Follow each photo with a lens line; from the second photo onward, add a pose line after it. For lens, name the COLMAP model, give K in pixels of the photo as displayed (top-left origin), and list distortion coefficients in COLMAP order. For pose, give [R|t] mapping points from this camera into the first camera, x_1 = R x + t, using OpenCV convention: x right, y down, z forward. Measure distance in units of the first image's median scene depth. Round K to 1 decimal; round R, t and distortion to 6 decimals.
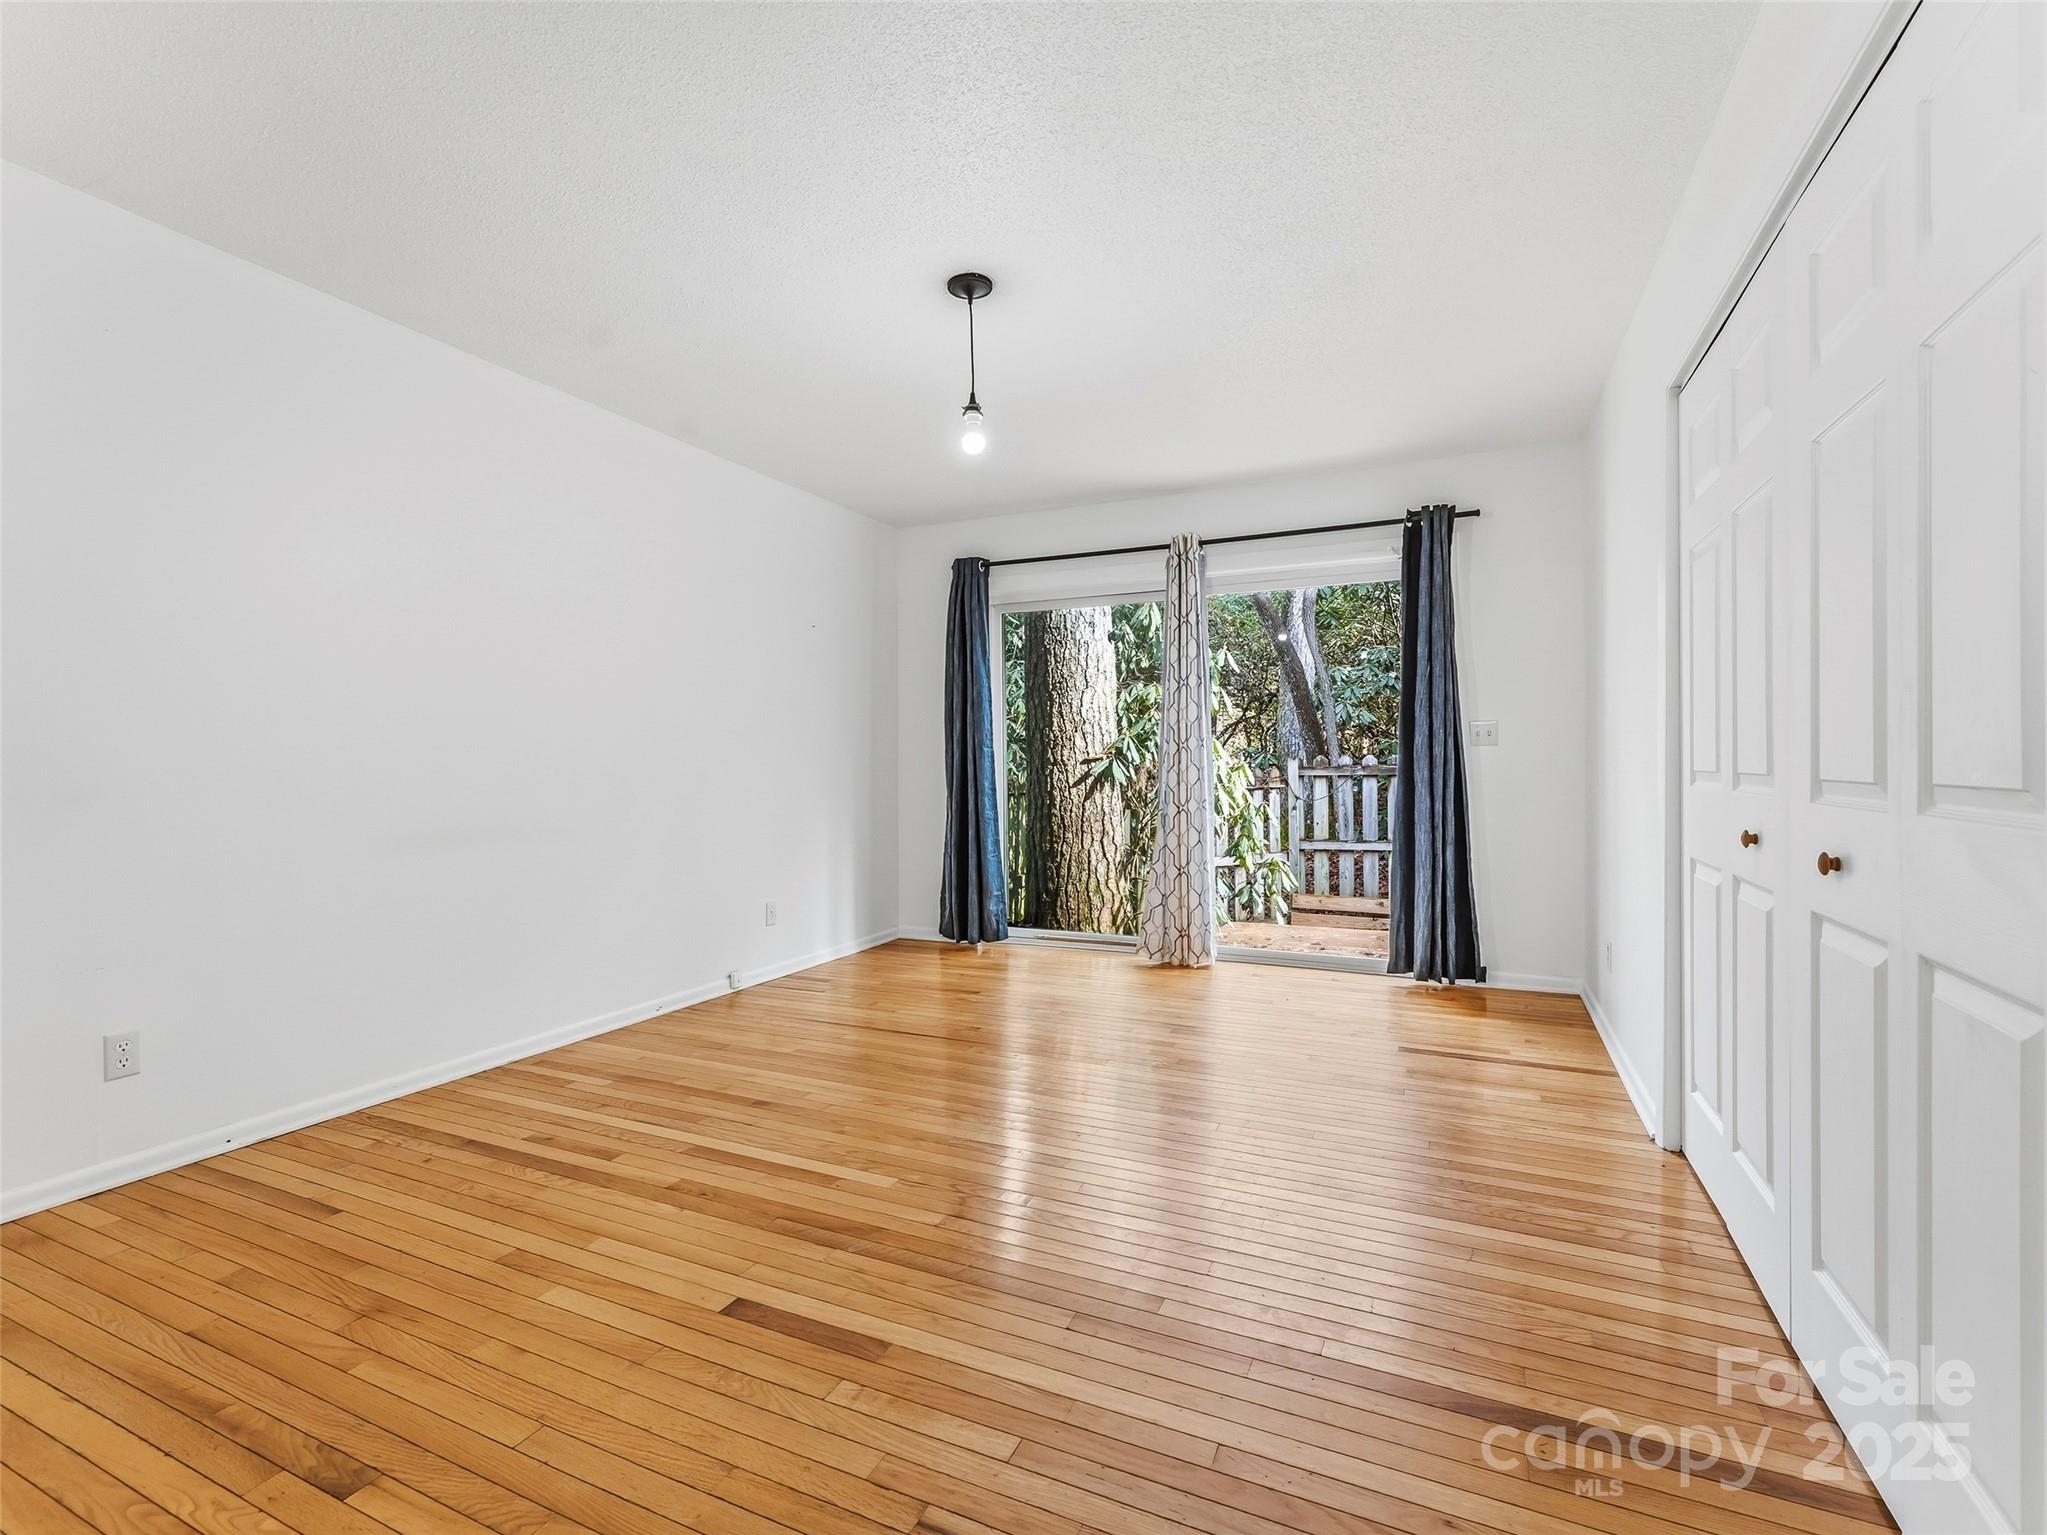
lens RADIAL K [[942.0, 0, 1029.5], [0, 942.0, 763.8], [0, 0, 1]] dist [0.019255, -0.005988]
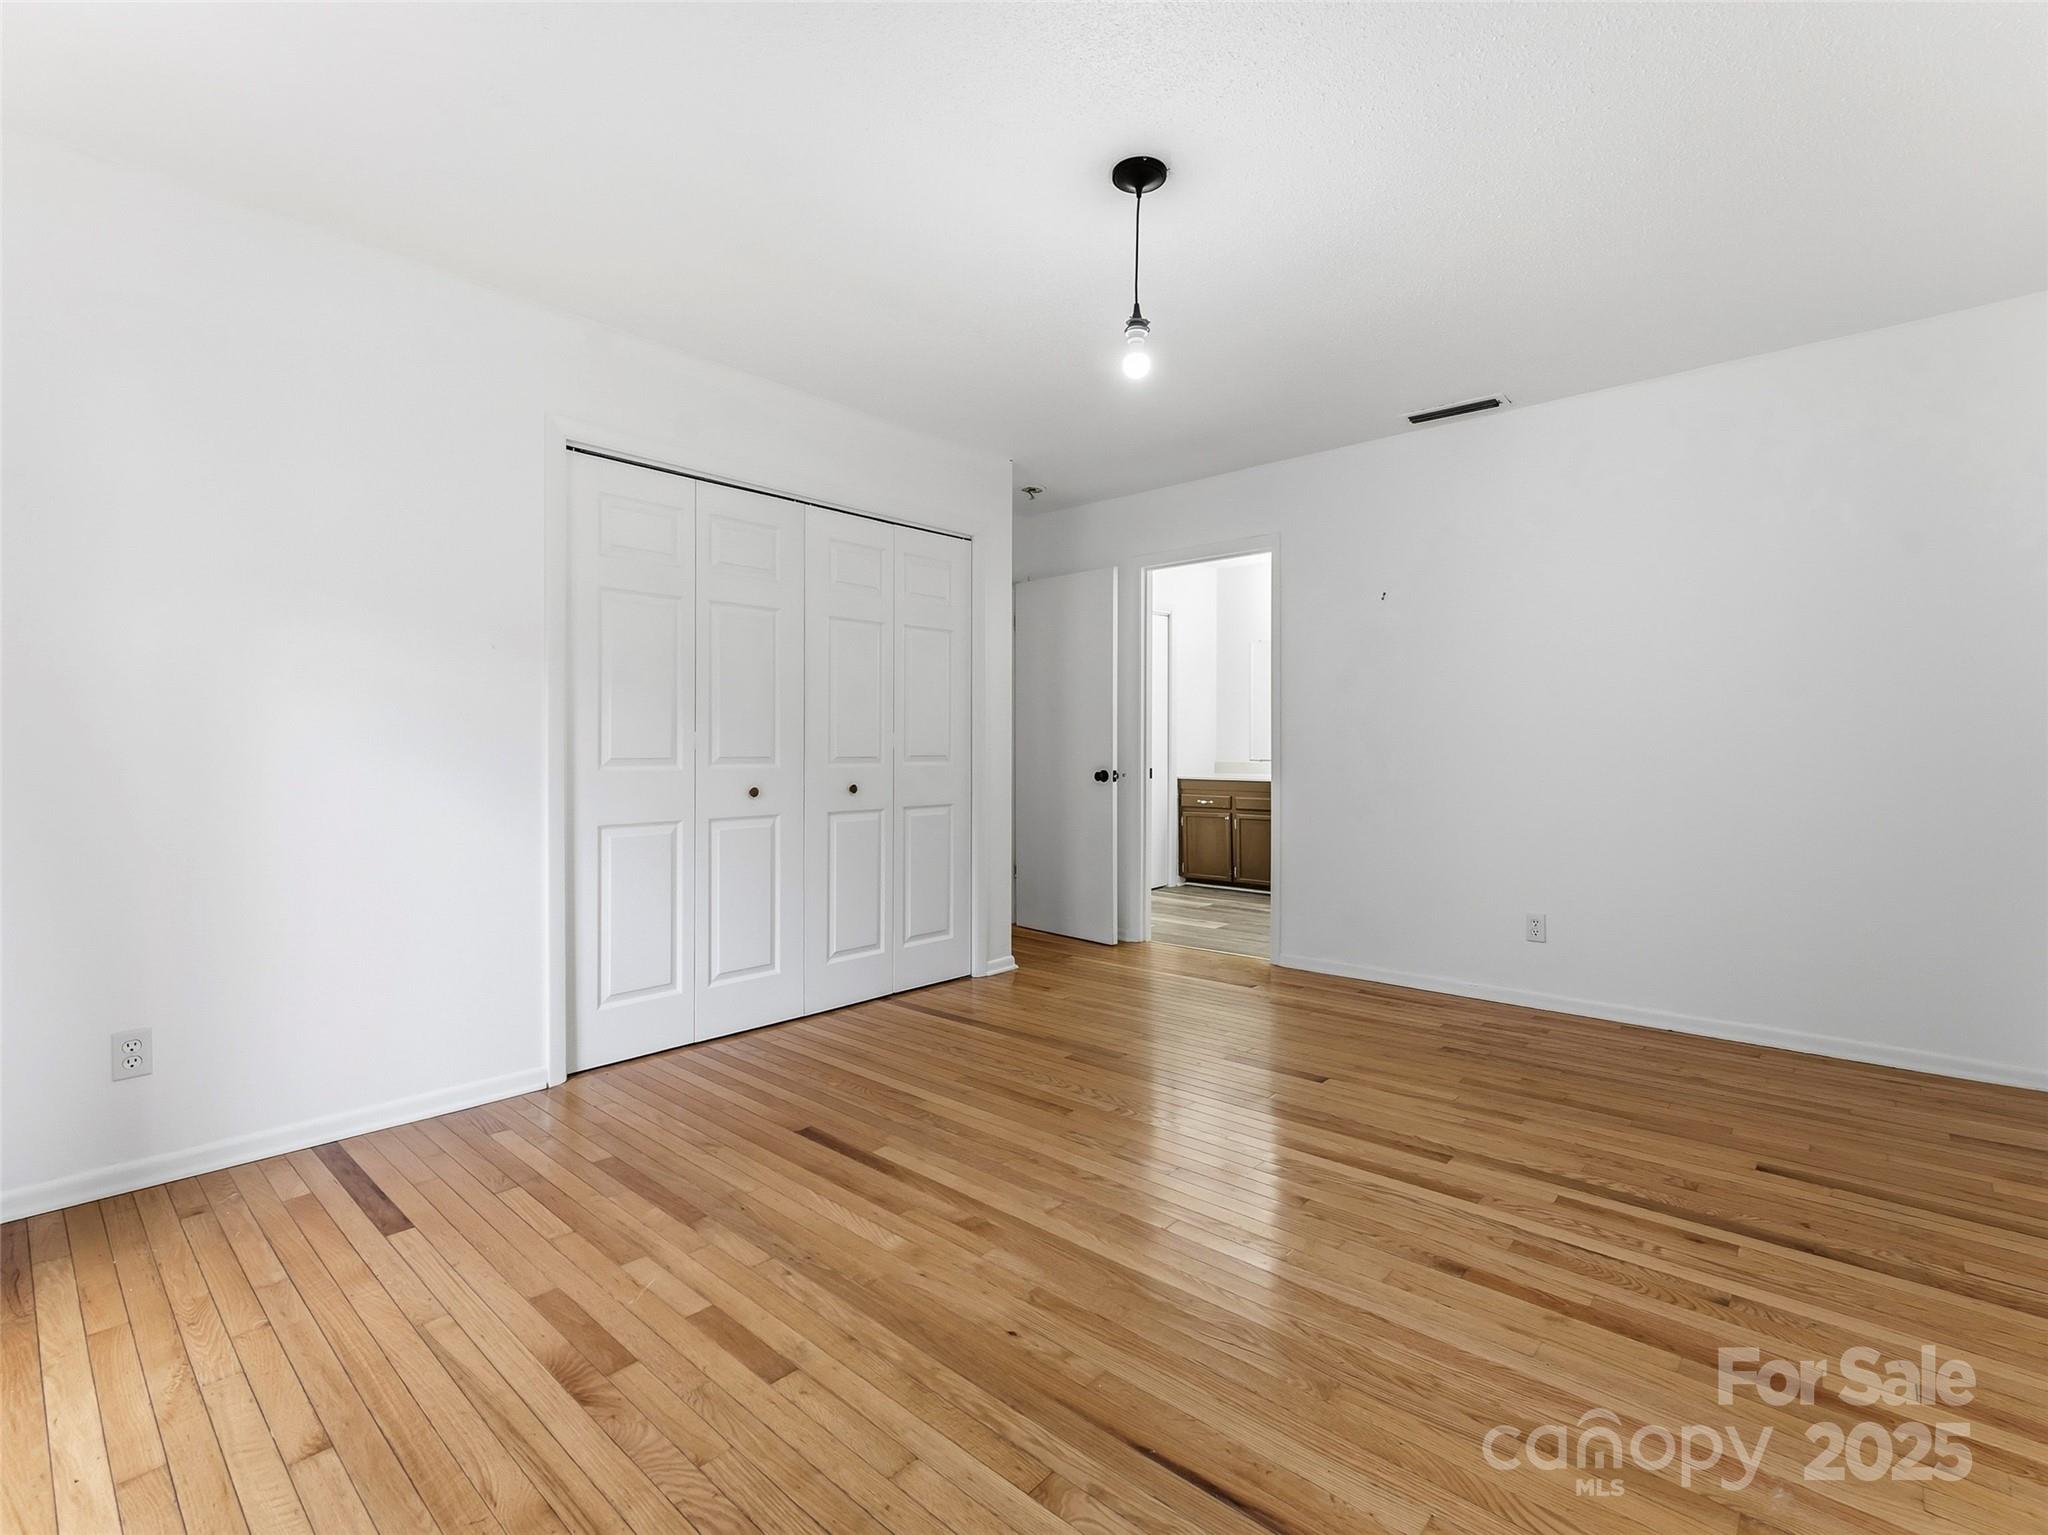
lens RADIAL K [[942.5, 0, 1030.0], [0, 942.5, 763.8], [0, 0, 1]] dist [0.019255, -0.005988]
pose [[-0.954351, 0.005567, 0.298635, -0.230012], [0.011046, 0.999800, 0.016663, -0.010645], [-0.298483, 0.019201, -0.954222, 1.953787]]
